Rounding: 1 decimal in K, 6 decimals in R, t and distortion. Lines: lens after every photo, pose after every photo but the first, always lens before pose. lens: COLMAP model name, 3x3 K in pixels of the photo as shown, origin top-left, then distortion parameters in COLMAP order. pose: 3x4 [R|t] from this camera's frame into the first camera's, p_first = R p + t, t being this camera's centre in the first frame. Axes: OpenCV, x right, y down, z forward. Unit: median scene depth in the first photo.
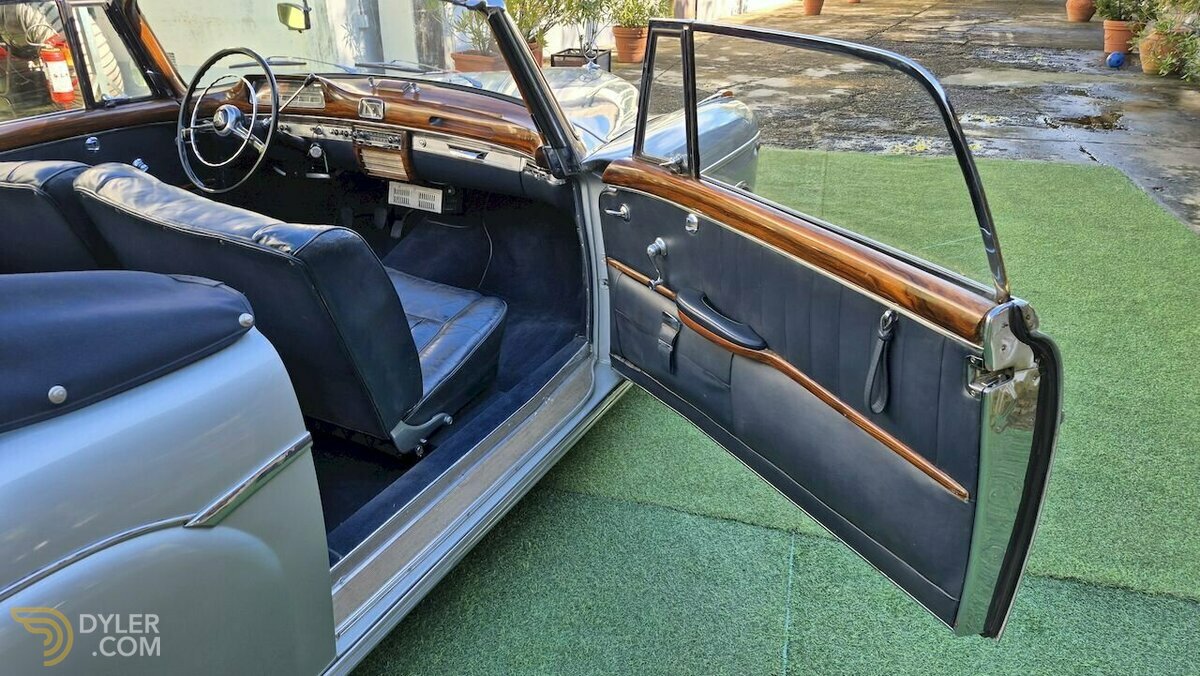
lens RADIAL K [[834.3, 0, 566.9], [0, 834.3, 378.5], [0, 0, 1]] dist [0.023875, -0.003503]
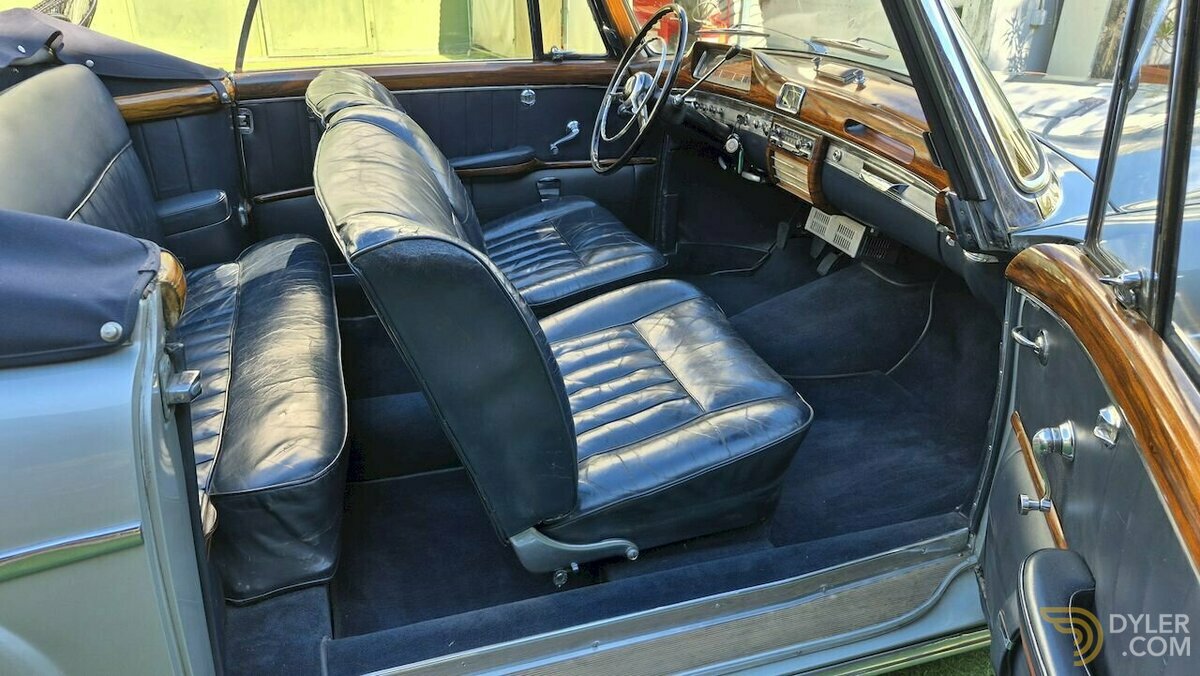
lens RADIAL K [[813.2, 0, 594.9], [0, 813.2, 338.5], [0, 0, 1]] dist [0.095325, -0.110344]
pose [[0.721262, 0.317329, -0.615697, 0.150020], [-0.342687, 0.935956, 0.080947, -0.124729], [0.601952, 0.152608, 0.783814, 0.364236]]
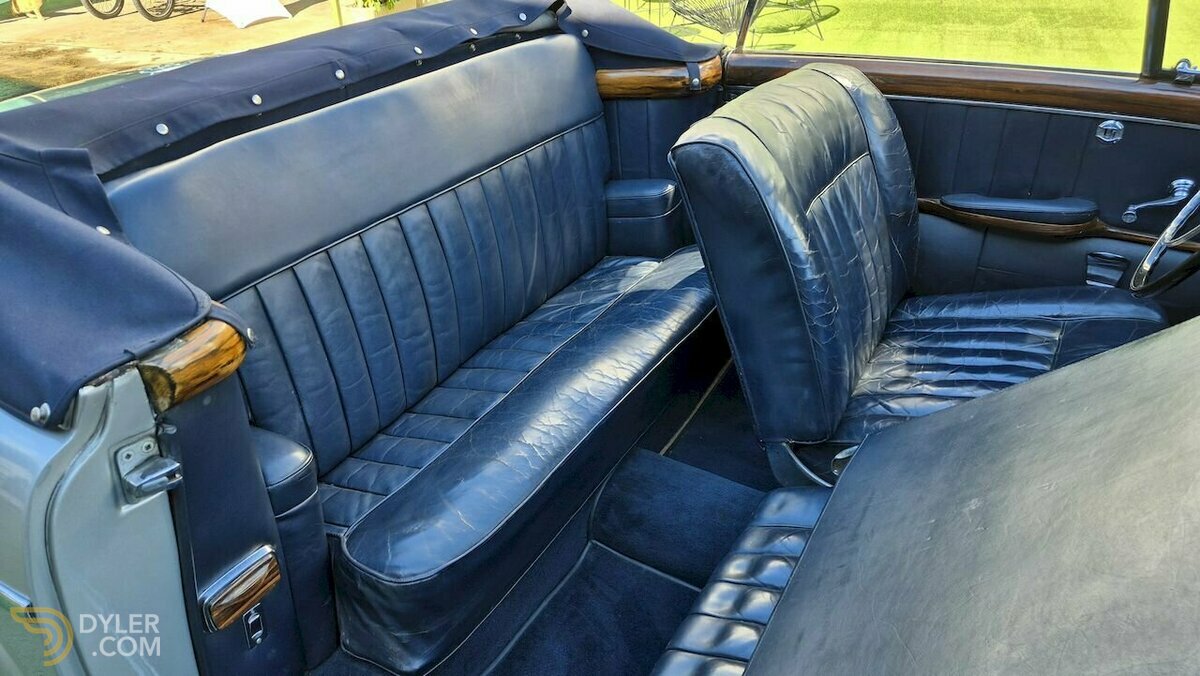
lens RADIAL K [[823.9, 0, 602.4], [0, 823.9, 352.2], [0, 0, 1]] dist [0.084582, -0.117815]
pose [[-0.037588, 0.524787, -0.850403, 0.058566], [-0.440225, 0.755280, 0.485545, -0.290808], [0.897100, 0.392619, 0.202635, 0.611912]]
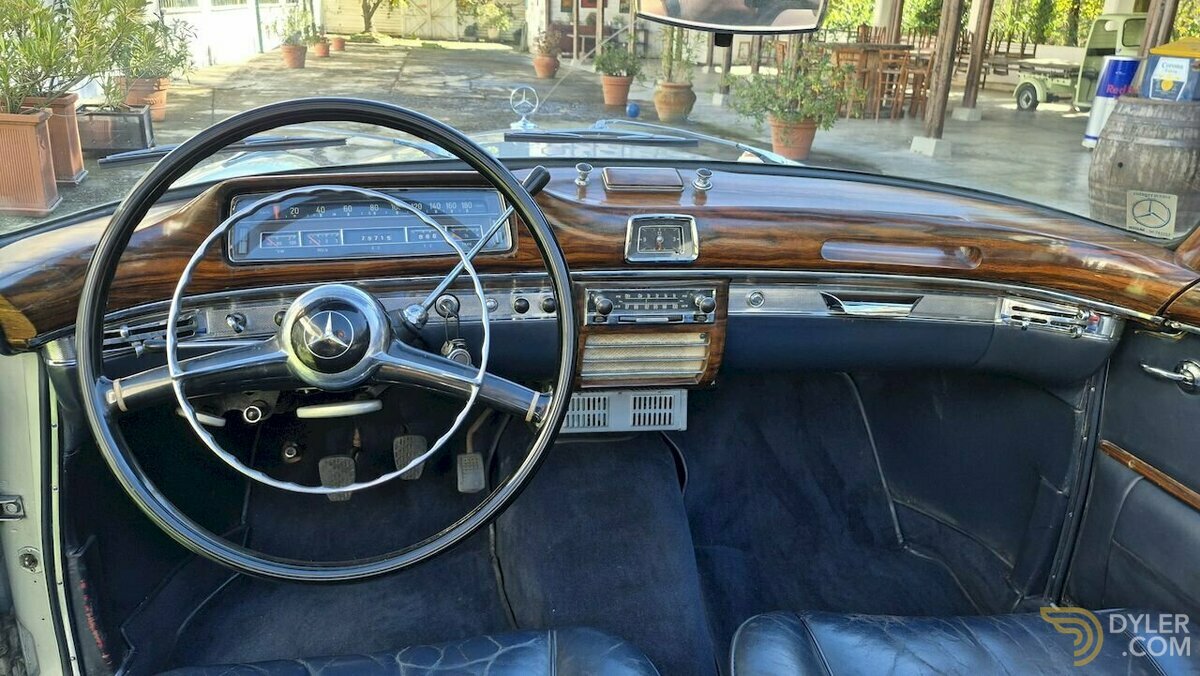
lens RADIAL K [[820.3, 0, 598.8], [0, 820.3, 363.1], [0, 0, 1]] dist [0.051784, -0.112484]
pose [[0.771164, -0.211199, 0.600583, -0.497193], [0.251550, 0.967690, 0.017299, -0.274661], [-0.584832, 0.137736, 0.799375, 0.704221]]
